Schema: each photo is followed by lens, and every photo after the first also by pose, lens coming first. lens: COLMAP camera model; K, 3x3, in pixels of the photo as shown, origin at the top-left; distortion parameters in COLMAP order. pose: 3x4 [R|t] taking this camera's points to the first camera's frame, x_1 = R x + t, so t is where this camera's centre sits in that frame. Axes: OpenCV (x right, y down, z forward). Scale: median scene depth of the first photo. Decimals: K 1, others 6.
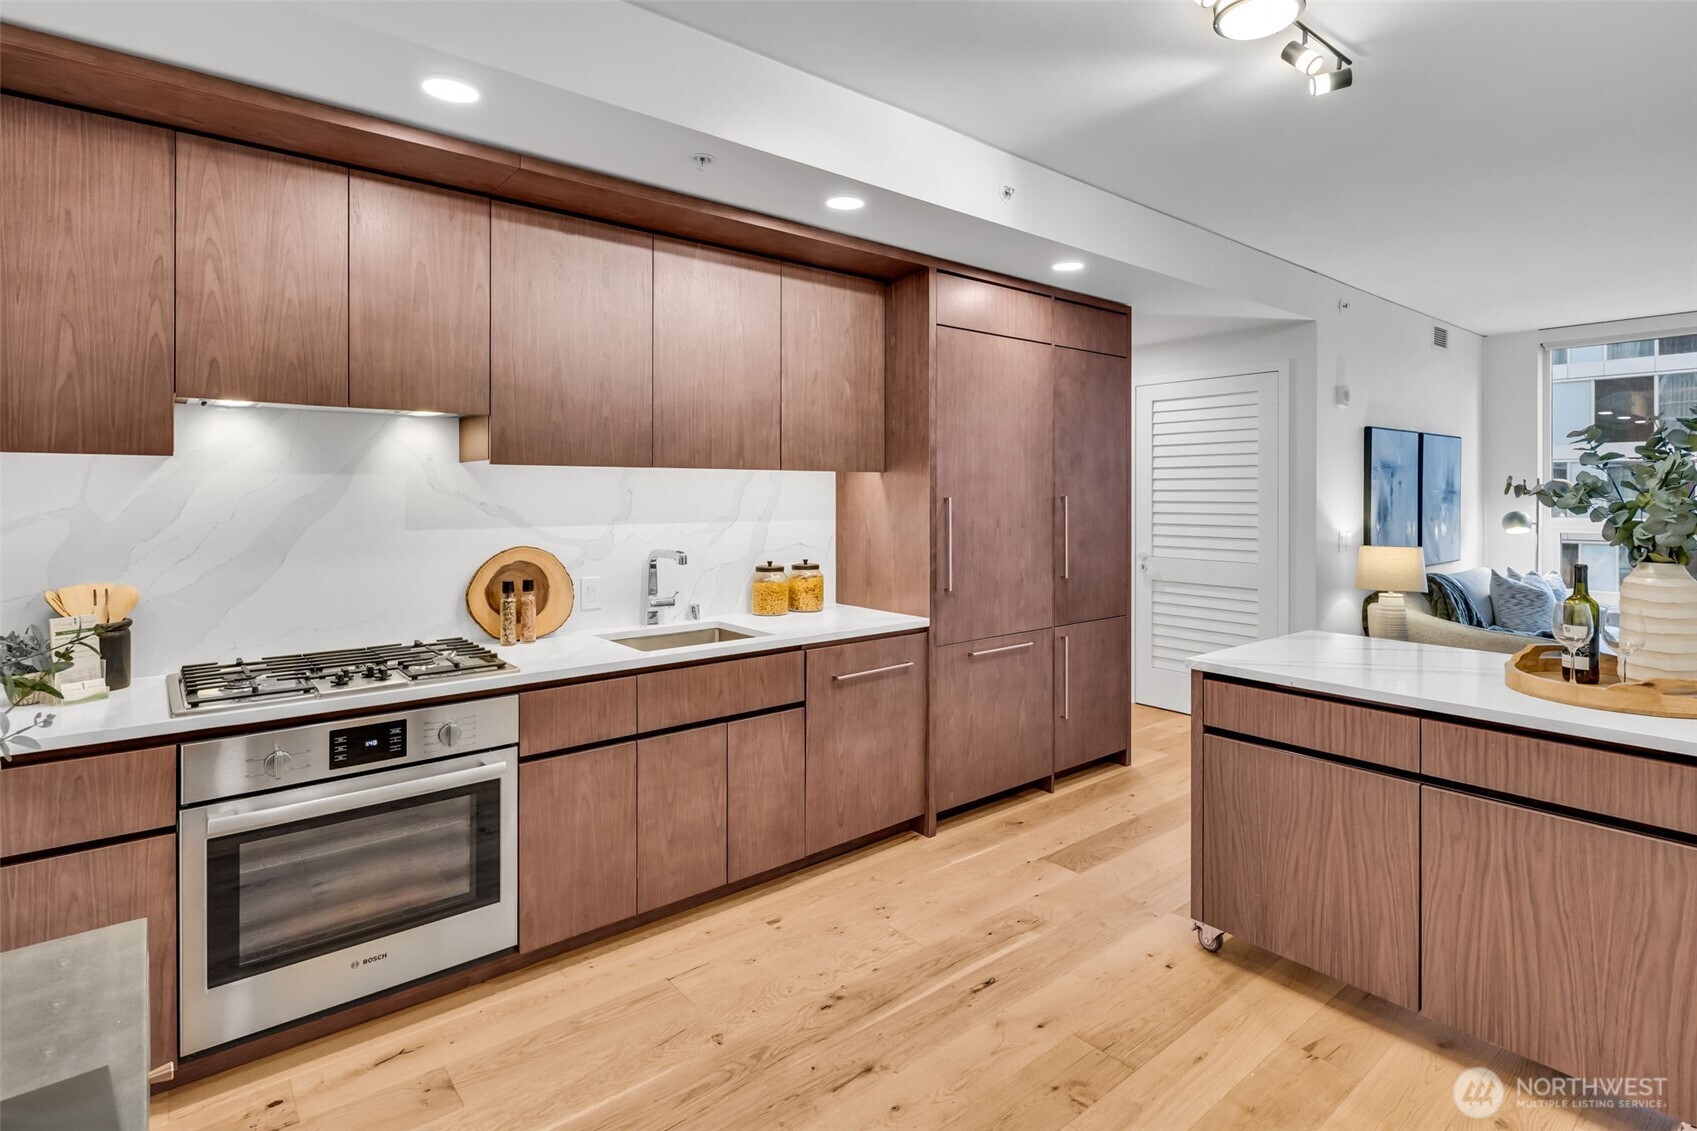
lens RADIAL K [[834.2, 0, 821.0], [0, 834.2, 493.6], [0, 0, 1]] dist [0.002397, -0.002575]
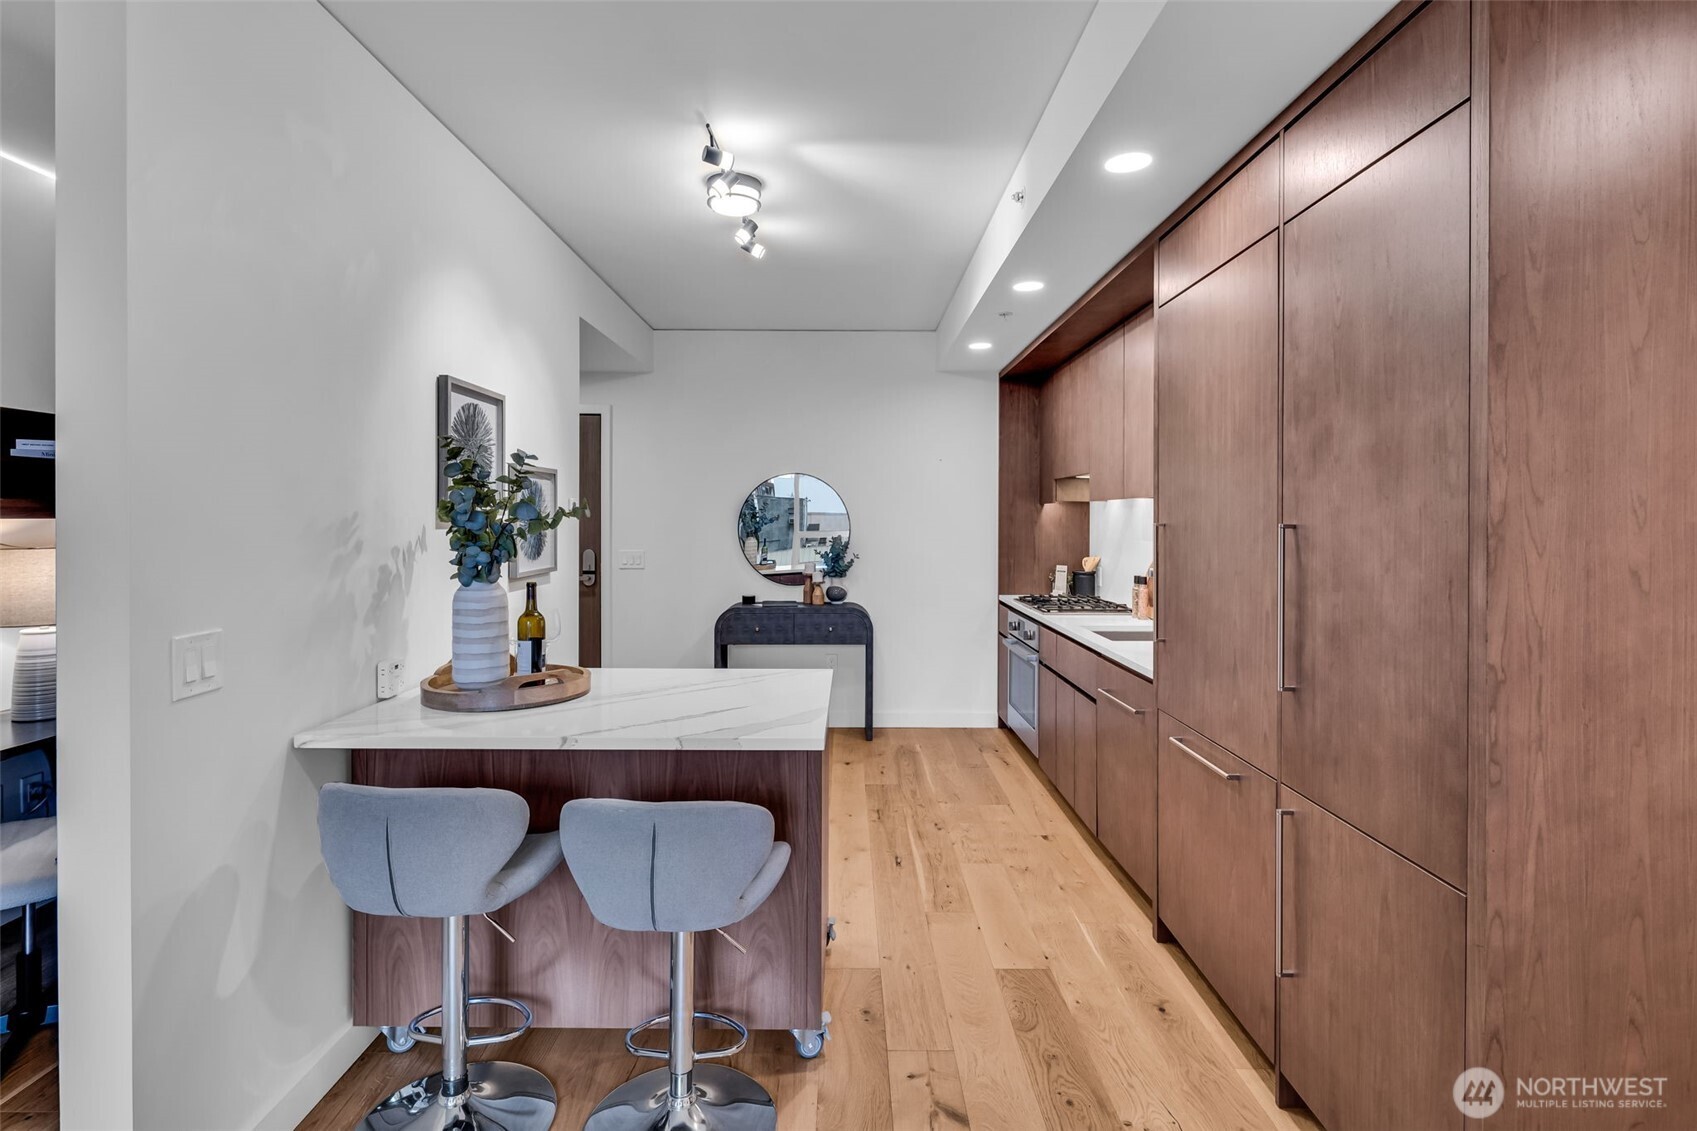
lens RADIAL K [[834.2, 0, 838.4], [0, 834.2, 527.8], [0, 0, 1]] dist [0.002397, -0.002575]
pose [[-0.622573, -0.001932, -0.782559, 1.391940], [-0.008467, 0.999955, 0.004267, 0.008968], [0.782516, 0.009282, -0.622562, 1.818454]]
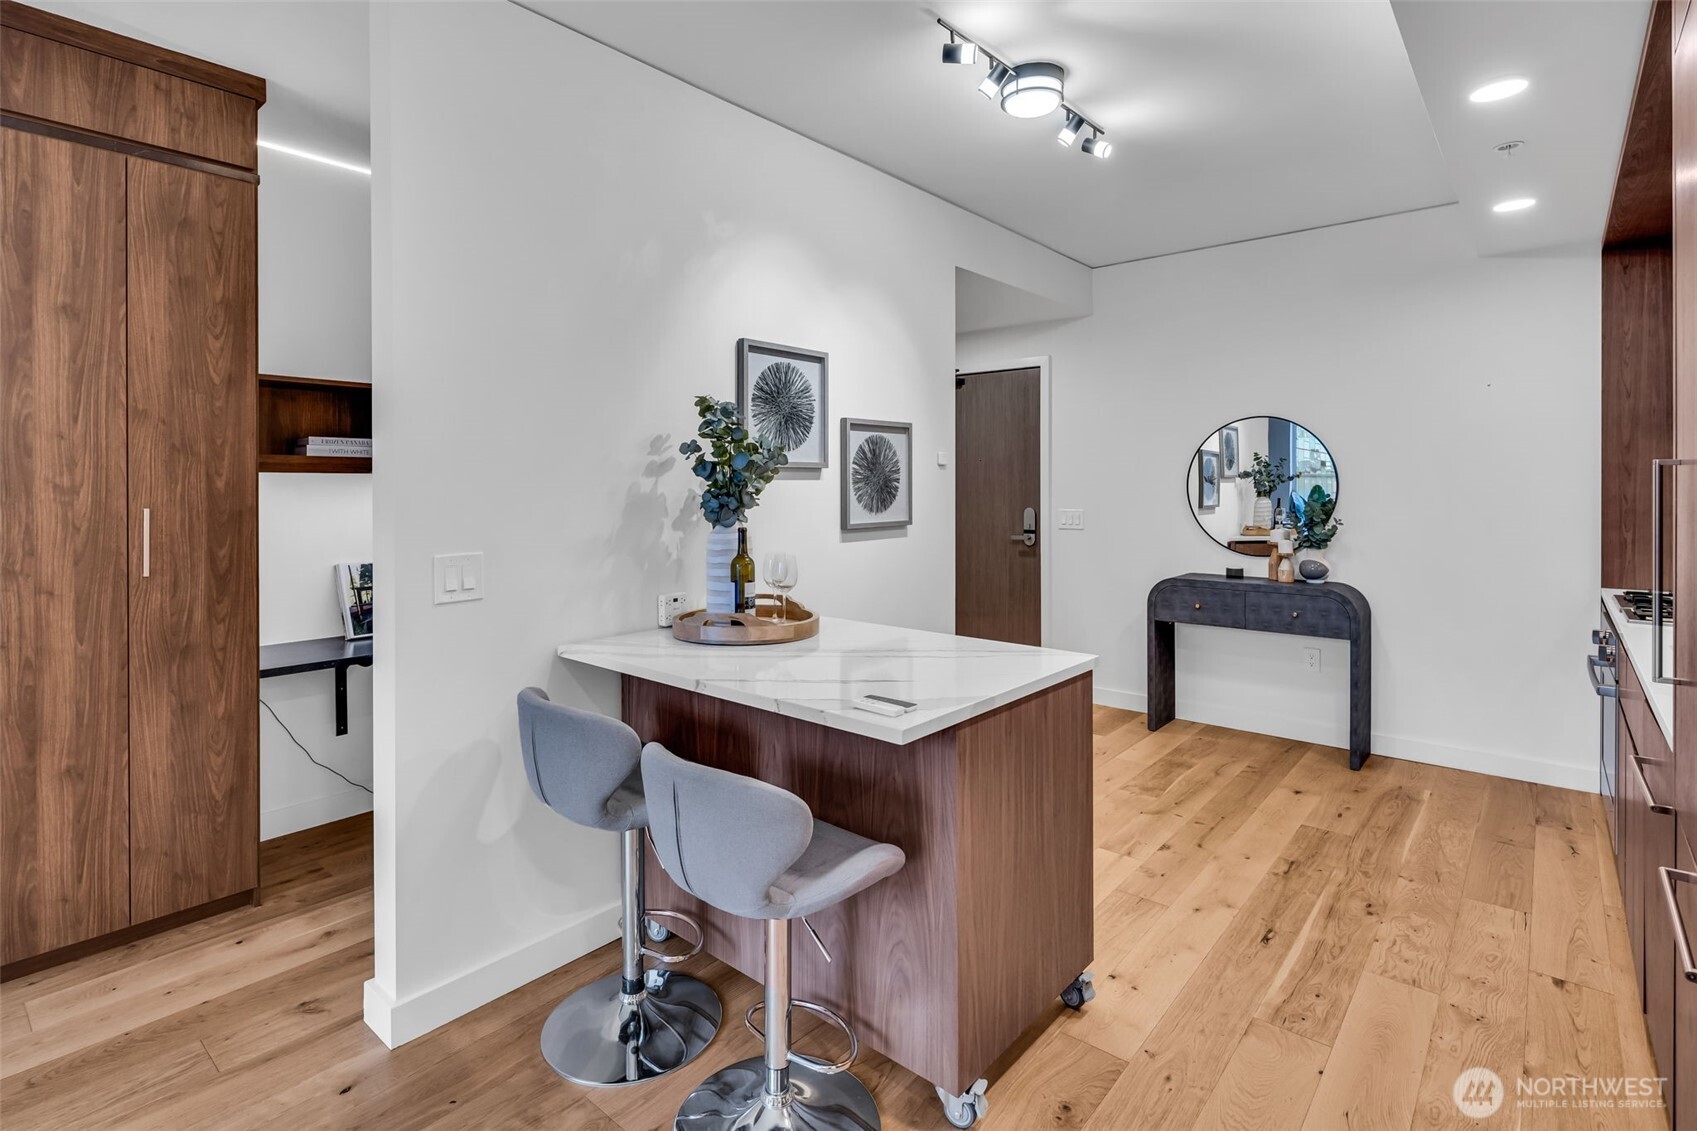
lens RADIAL K [[834.2, 0, 825.1], [0, 834.2, 488.5], [0, 0, 1]] dist [0.002397, -0.002575]
pose [[-0.983125, -0.005941, -0.182838, 0.940234], [-0.007025, 0.999961, 0.005278, 0.026010], [0.182800, 0.006473, -0.983129, 1.932869]]
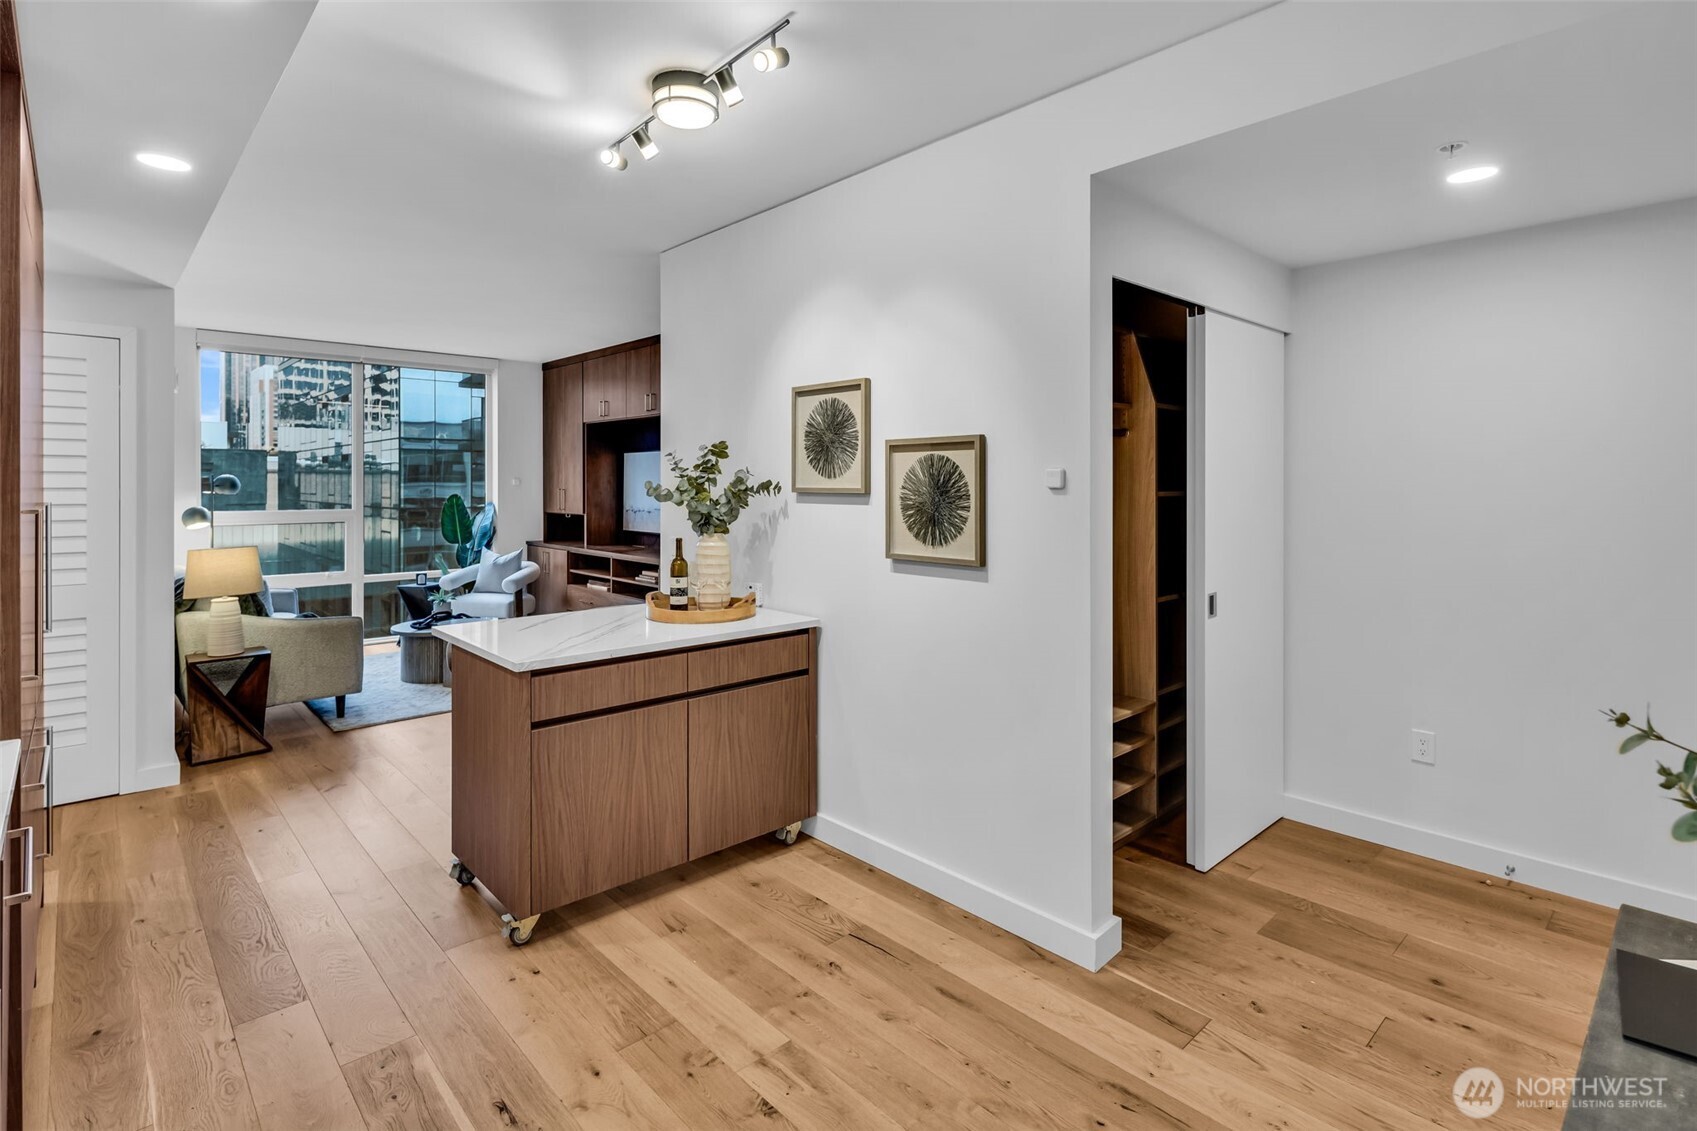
lens RADIAL K [[834.2, 0, 880.0], [0, 834.2, 479.9], [0, 0, 1]] dist [0.002397, -0.002575]
pose [[-0.094713, -0.000975, 0.995504, -0.645887], [0.000549, 0.999999, 0.001031, -0.024011], [-0.995505, 0.000644, -0.094712, 0.718483]]
